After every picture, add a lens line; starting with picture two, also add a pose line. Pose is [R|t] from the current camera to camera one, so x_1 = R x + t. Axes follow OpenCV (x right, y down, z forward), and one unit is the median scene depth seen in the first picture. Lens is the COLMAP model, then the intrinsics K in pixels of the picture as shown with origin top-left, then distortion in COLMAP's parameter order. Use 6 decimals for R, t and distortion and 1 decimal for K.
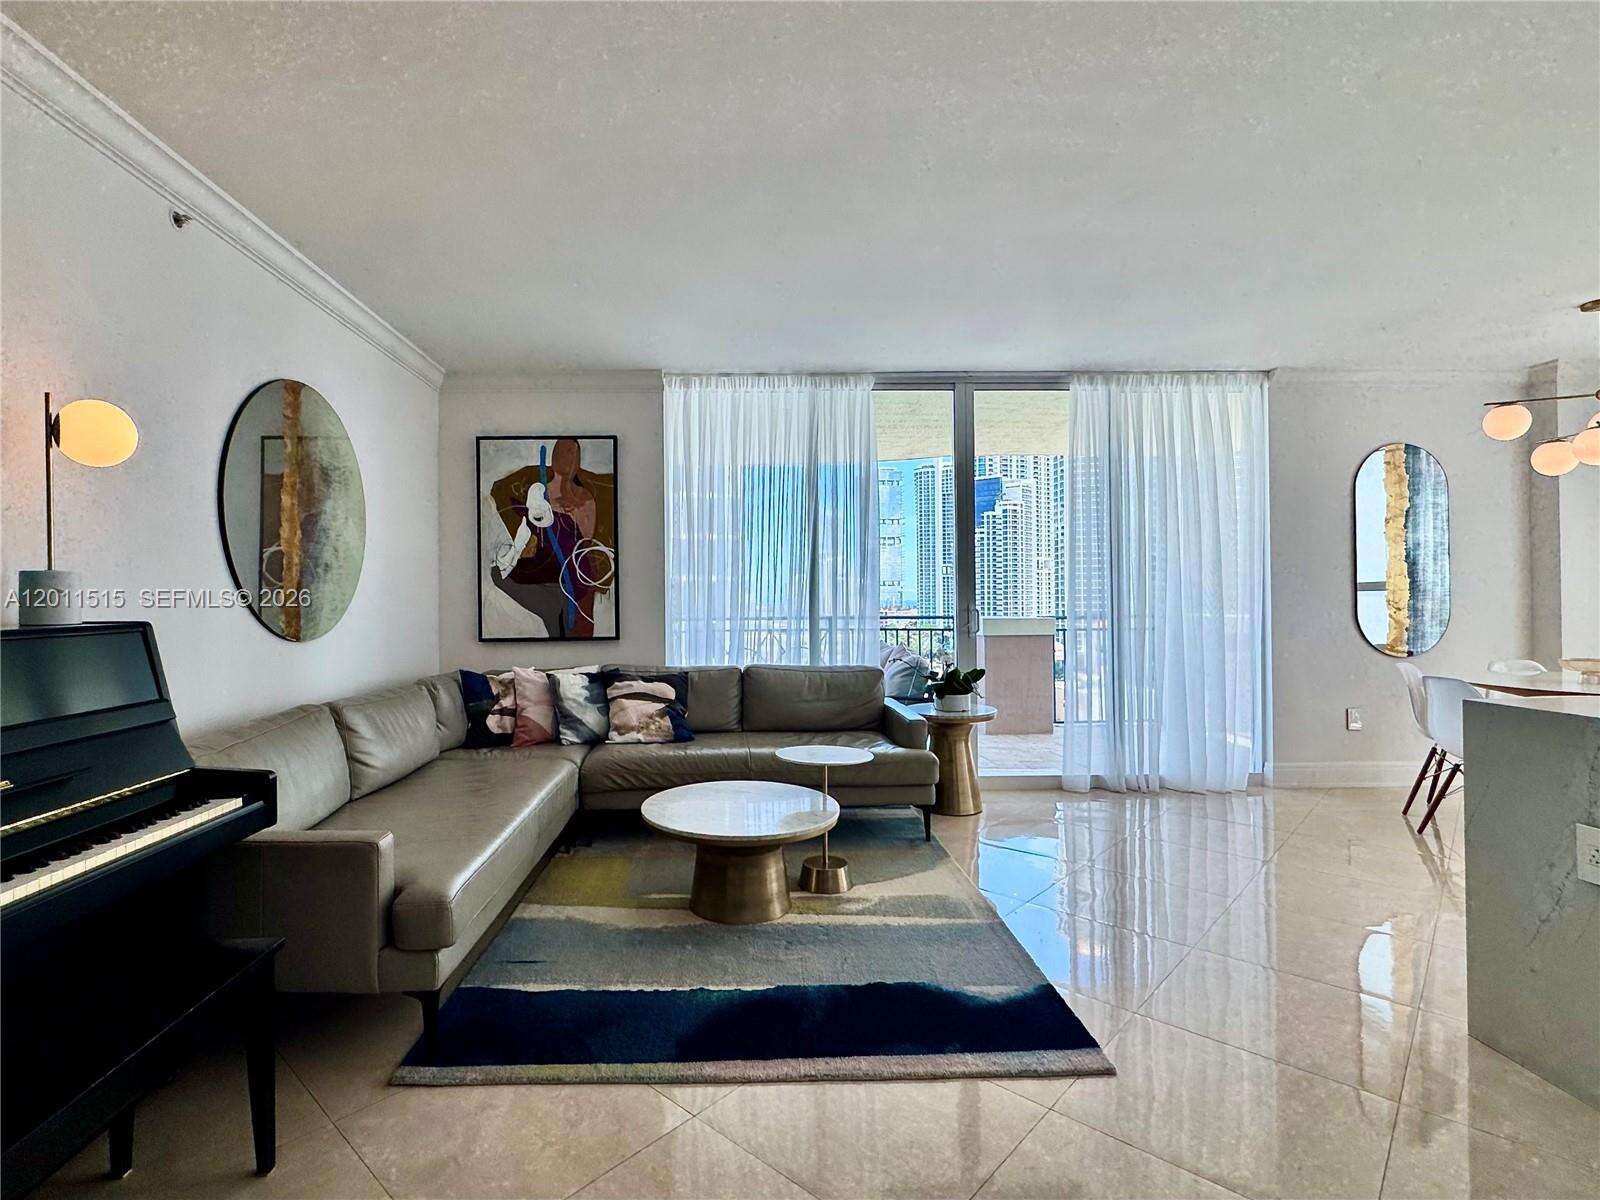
lens RADIAL K [[762.7, 0, 794.2], [0, 762.7, 592.8], [0, 0, 1]] dist [-0.002098, -0.000383]
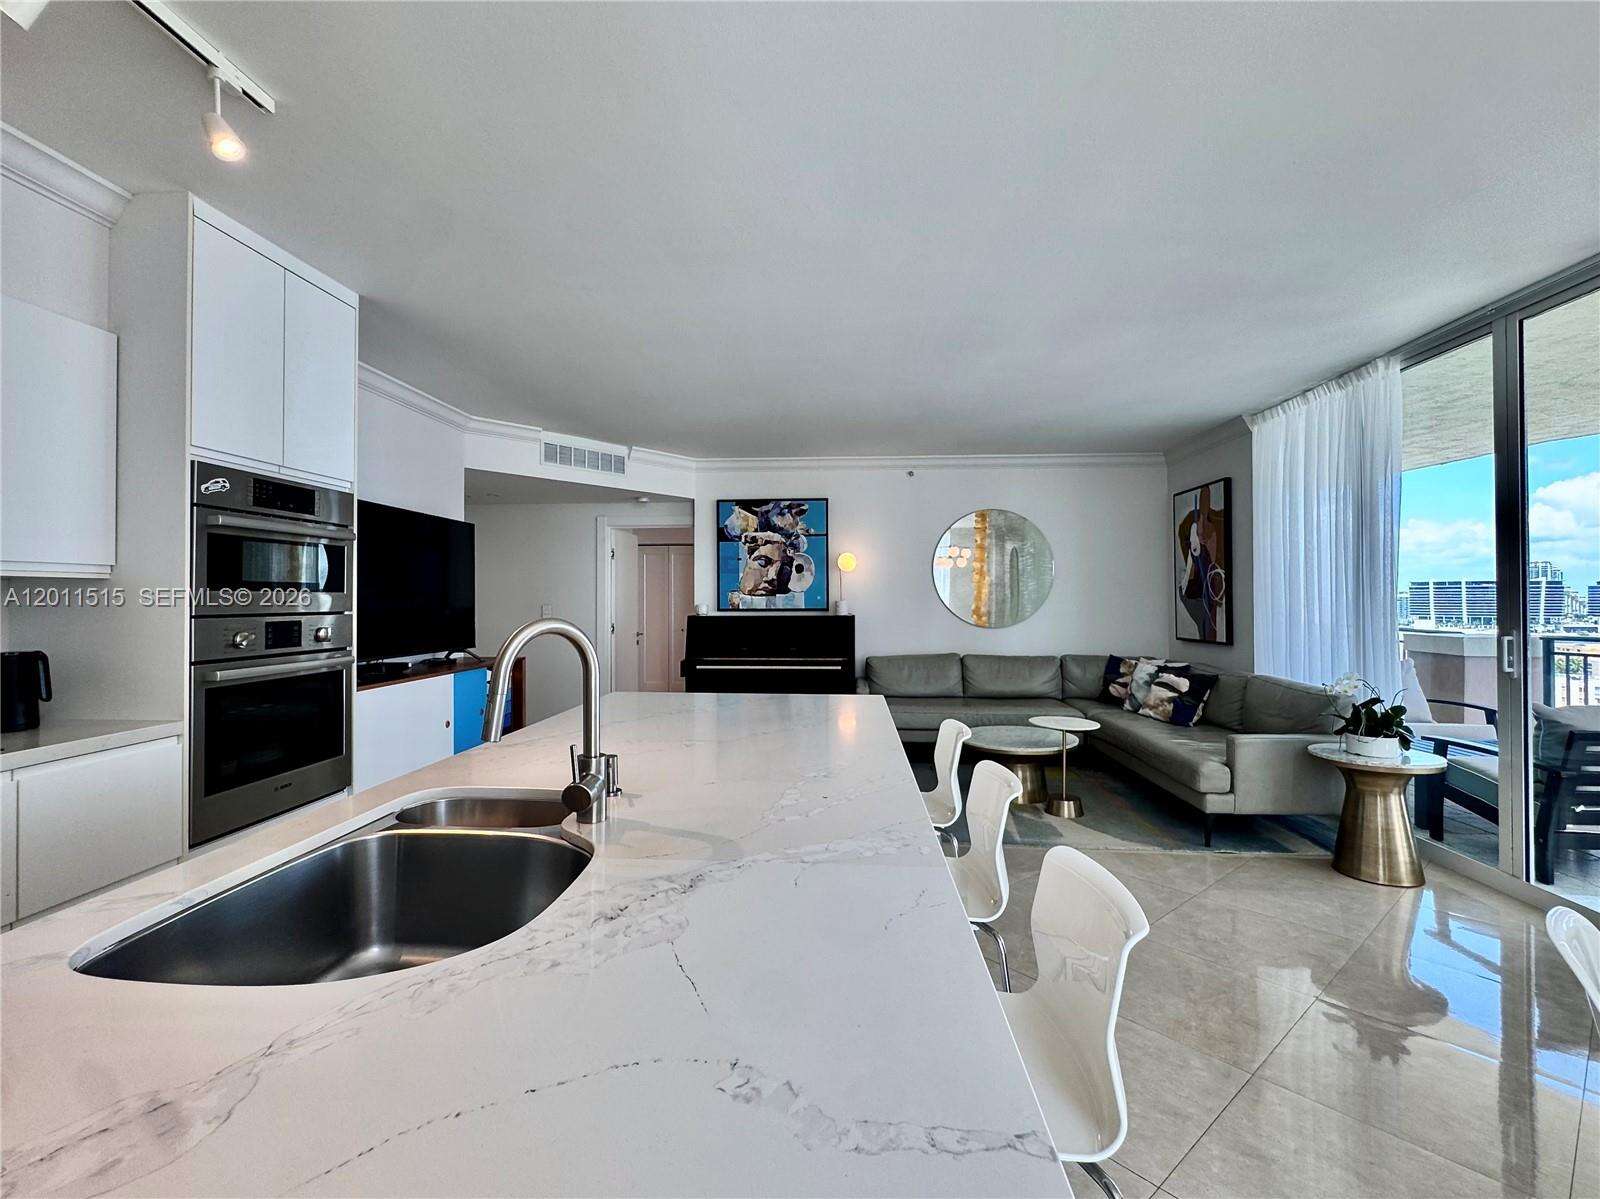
lens RADIAL K [[762.7, 0, 800.2], [0, 762.7, 594.0], [0, 0, 1]] dist [-0.002098, -0.000383]
pose [[-0.101506, -0.000489, -0.994835, 1.056324], [0.003545, 0.999993, -0.000853, -0.021638], [0.994829, -0.003613, -0.101503, 0.450861]]
